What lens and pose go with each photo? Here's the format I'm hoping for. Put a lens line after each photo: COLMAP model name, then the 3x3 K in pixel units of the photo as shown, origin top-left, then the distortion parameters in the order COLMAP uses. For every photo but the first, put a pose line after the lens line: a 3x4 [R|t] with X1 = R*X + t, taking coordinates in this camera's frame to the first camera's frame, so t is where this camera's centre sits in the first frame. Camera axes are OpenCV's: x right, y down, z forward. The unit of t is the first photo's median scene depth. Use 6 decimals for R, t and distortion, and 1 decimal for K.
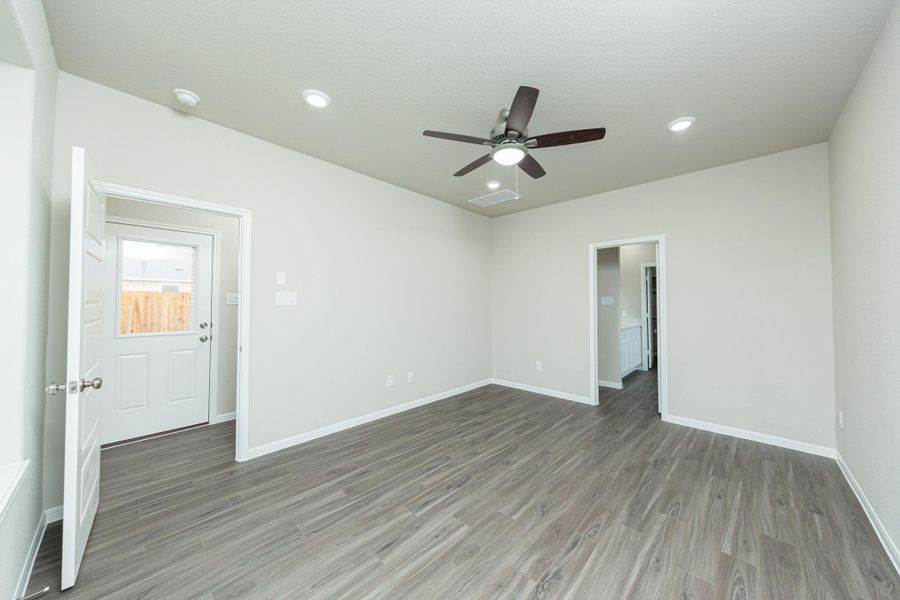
lens RADIAL K [[281.5, 0, 455.2], [0, 281.5, 295.5], [0, 0, 1]] dist [0.001373, 0.000070]
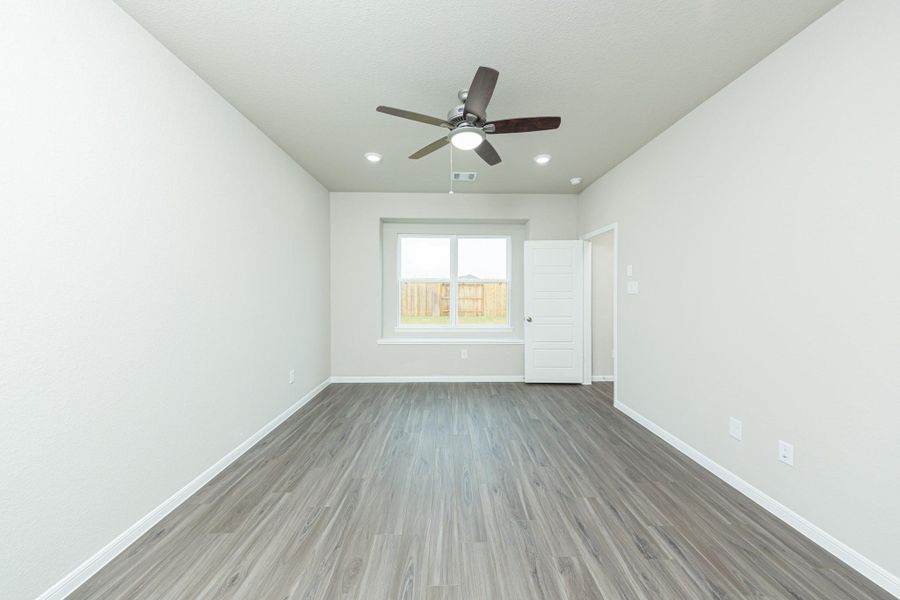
lens RADIAL K [[281.5, 0, 455.2], [0, 281.5, 295.5], [0, 0, 1]] dist [0.001373, 0.000070]
pose [[-0.657862, 0.008757, -0.753088, 0.869349], [0.016938, 0.999852, -0.003169, 0.044583], [0.752948, -0.014840, -0.657912, 1.469046]]
